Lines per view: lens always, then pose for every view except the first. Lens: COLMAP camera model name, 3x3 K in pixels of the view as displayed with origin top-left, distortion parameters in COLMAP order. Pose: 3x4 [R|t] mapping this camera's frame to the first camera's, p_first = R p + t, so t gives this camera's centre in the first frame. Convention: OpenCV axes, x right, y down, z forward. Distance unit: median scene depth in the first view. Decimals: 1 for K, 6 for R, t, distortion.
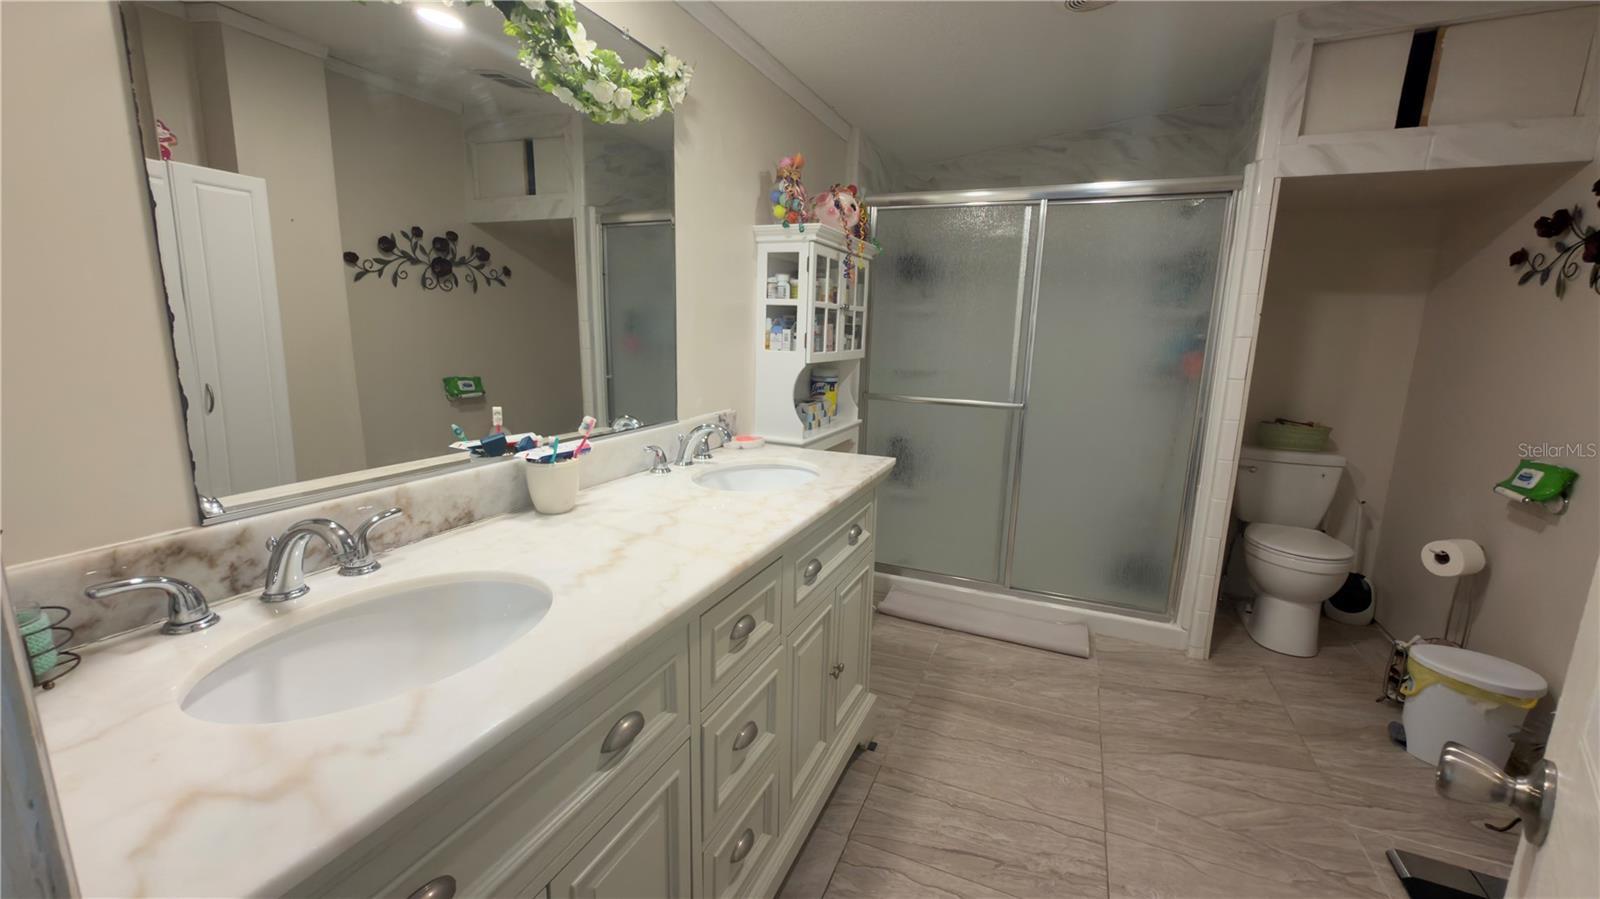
lens RADIAL K [[635.6, 0, 798.9], [0, 635.6, 448.9], [0, 0, 1]] dist [-0.003001, -0.000274]
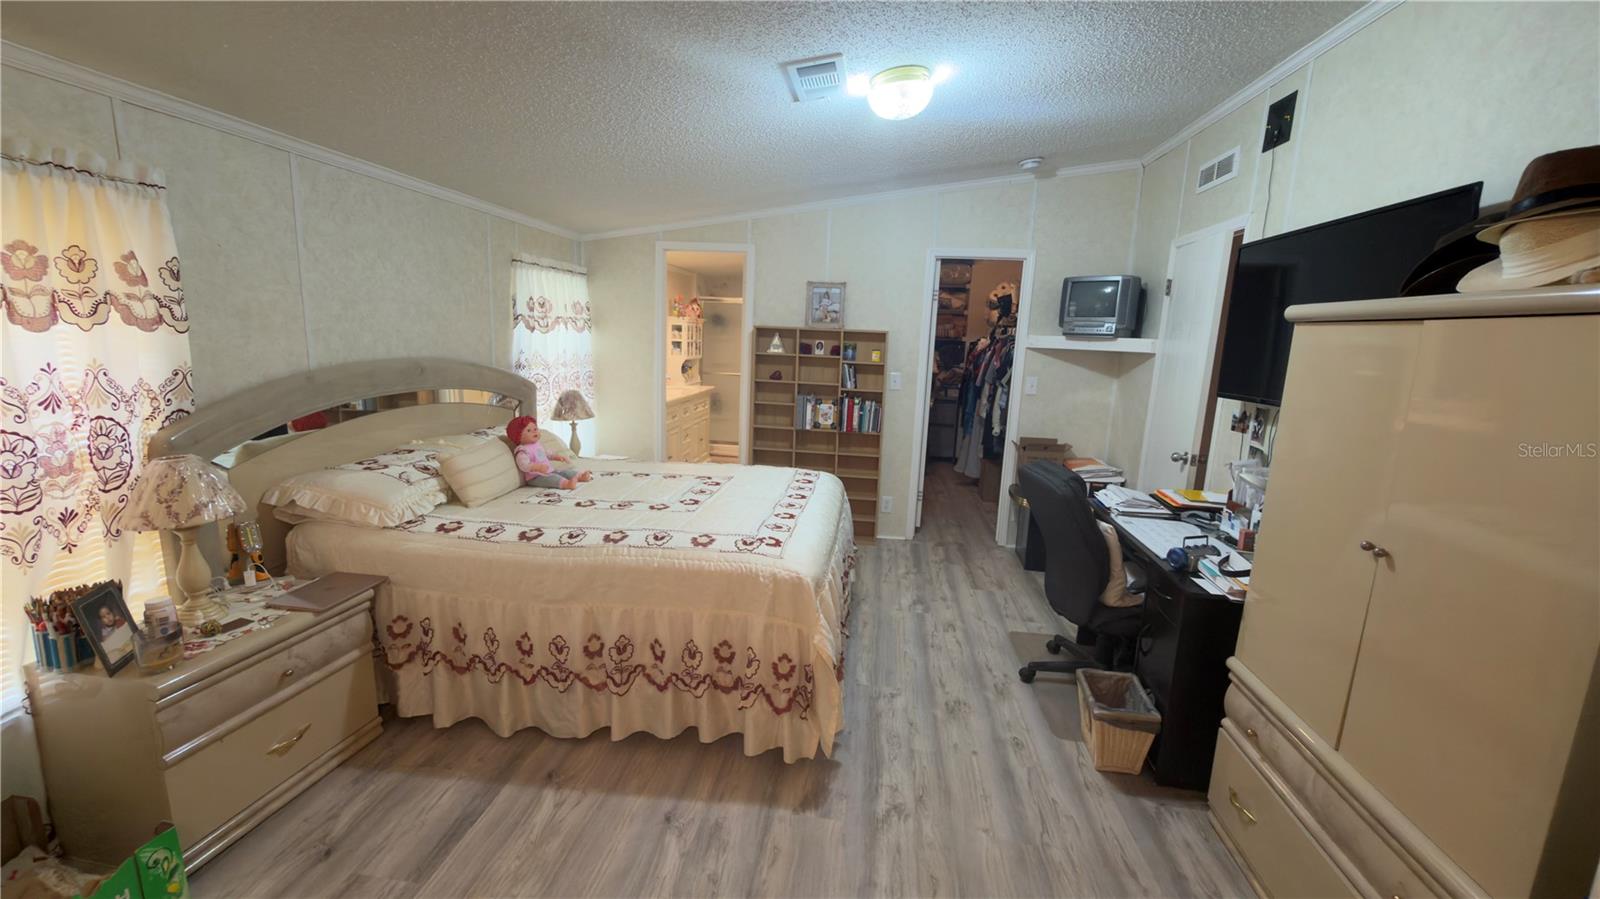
lens RADIAL K [[638.1, 0, 799.1], [0, 638.1, 448.3], [0, 0, 1]] dist [0.000369, -0.000080]
pose [[0.959148, -0.036821, 0.280498, -0.361409], [0.037062, 0.999303, 0.004445, 0.322141], [-0.280466, 0.006132, 0.959844, -2.261430]]
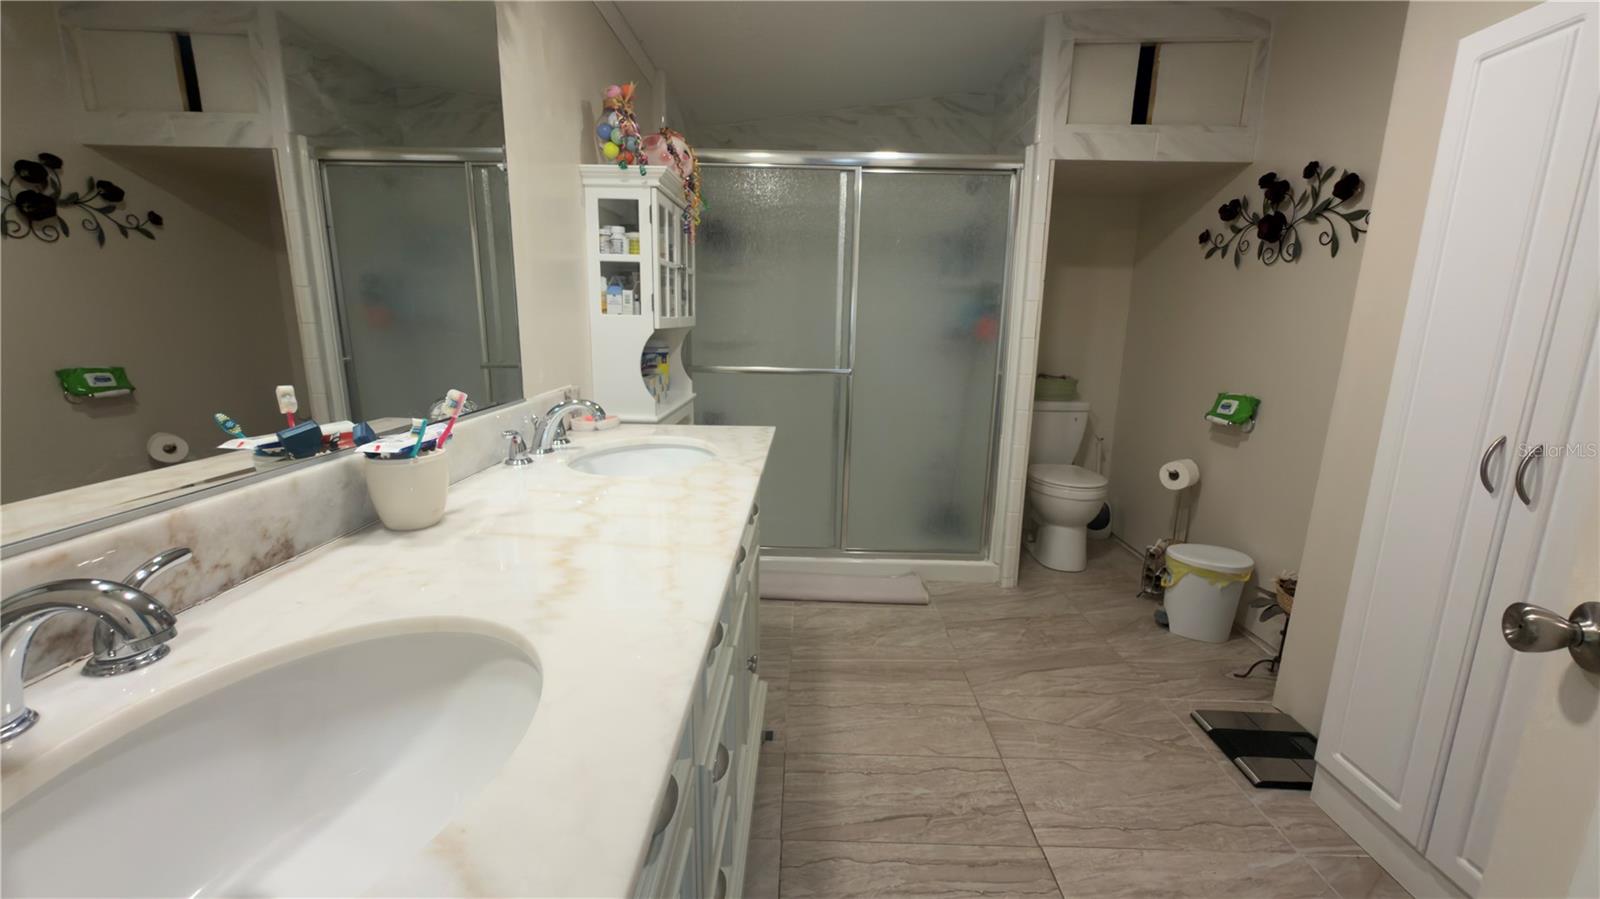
lens RADIAL K [[638.1, 0, 799.1], [0, 638.1, 448.3], [0, 0, 1]] dist [0.000369, -0.000080]
pose [[0.923631, -0.086444, 0.373407, -0.151351], [0.076811, 0.996217, 0.040631, 0.009603], [-0.375507, -0.008846, 0.926777, 0.107775]]
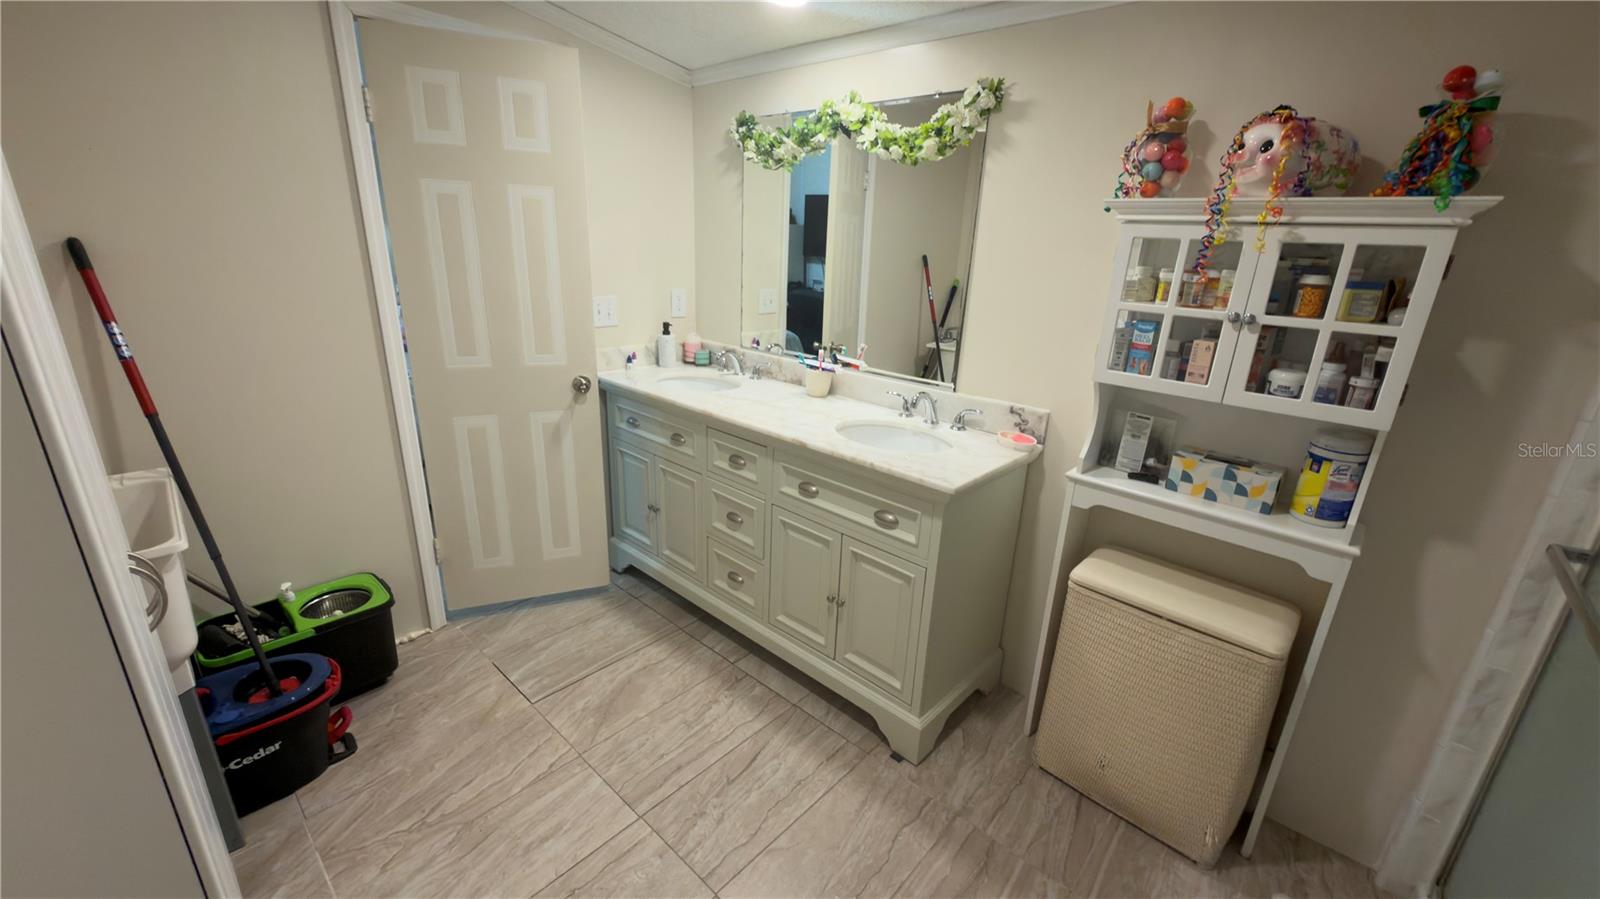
lens RADIAL K [[638.1, 0, 799.1], [0, 638.1, 448.3], [0, 0, 1]] dist [0.000369, -0.000080]
pose [[-0.320024, 0.263868, -0.909922, 0.884466], [-0.224899, 0.911821, 0.343516, -0.252659], [0.920329, 0.314574, -0.232461, 0.896719]]
